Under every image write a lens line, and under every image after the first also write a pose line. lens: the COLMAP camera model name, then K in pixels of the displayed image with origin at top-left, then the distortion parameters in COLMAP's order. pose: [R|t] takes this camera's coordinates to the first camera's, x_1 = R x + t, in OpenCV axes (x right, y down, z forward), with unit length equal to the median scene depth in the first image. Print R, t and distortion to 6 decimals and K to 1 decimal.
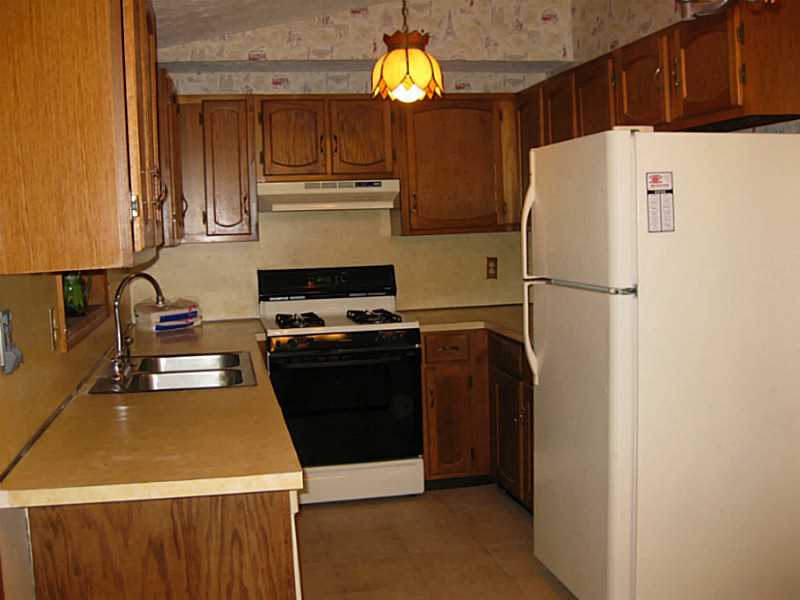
lens RADIAL K [[882.7, 0, 392.4], [0, 882.7, 298.5], [0, 0, 1]] dist [-0.138662, 0.000000]
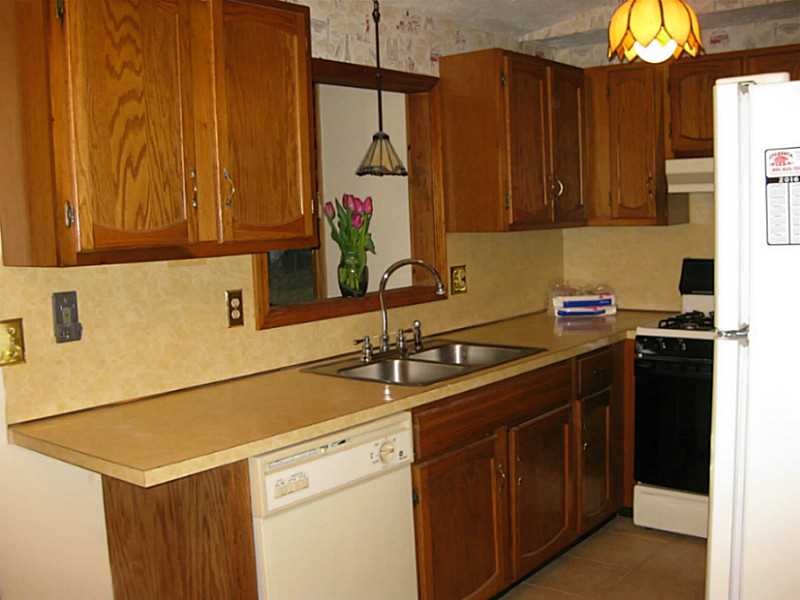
lens RADIAL K [[882.7, 0, 394.8], [0, 882.7, 297.5], [0, 0, 1]] dist [-0.138662, 0.000000]
pose [[0.631408, 0.084327, -0.770852, 0.479727], [-0.050580, 0.996431, 0.067574, -0.052820], [0.773799, -0.003677, 0.633420, 0.320723]]
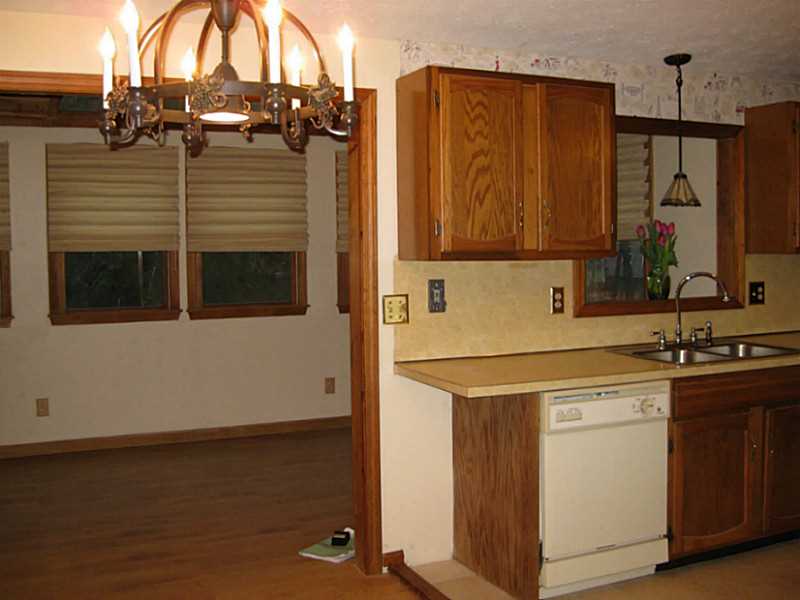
lens RADIAL K [[882.7, 0, 399.8], [0, 882.7, 297.5], [0, 0, 1]] dist [-0.138662, 0.000000]
pose [[0.225476, 0.089646, -0.970115, 0.830344], [-0.078673, 0.994181, 0.073585, -0.050624], [0.971067, 0.059731, 0.231217, 0.261258]]
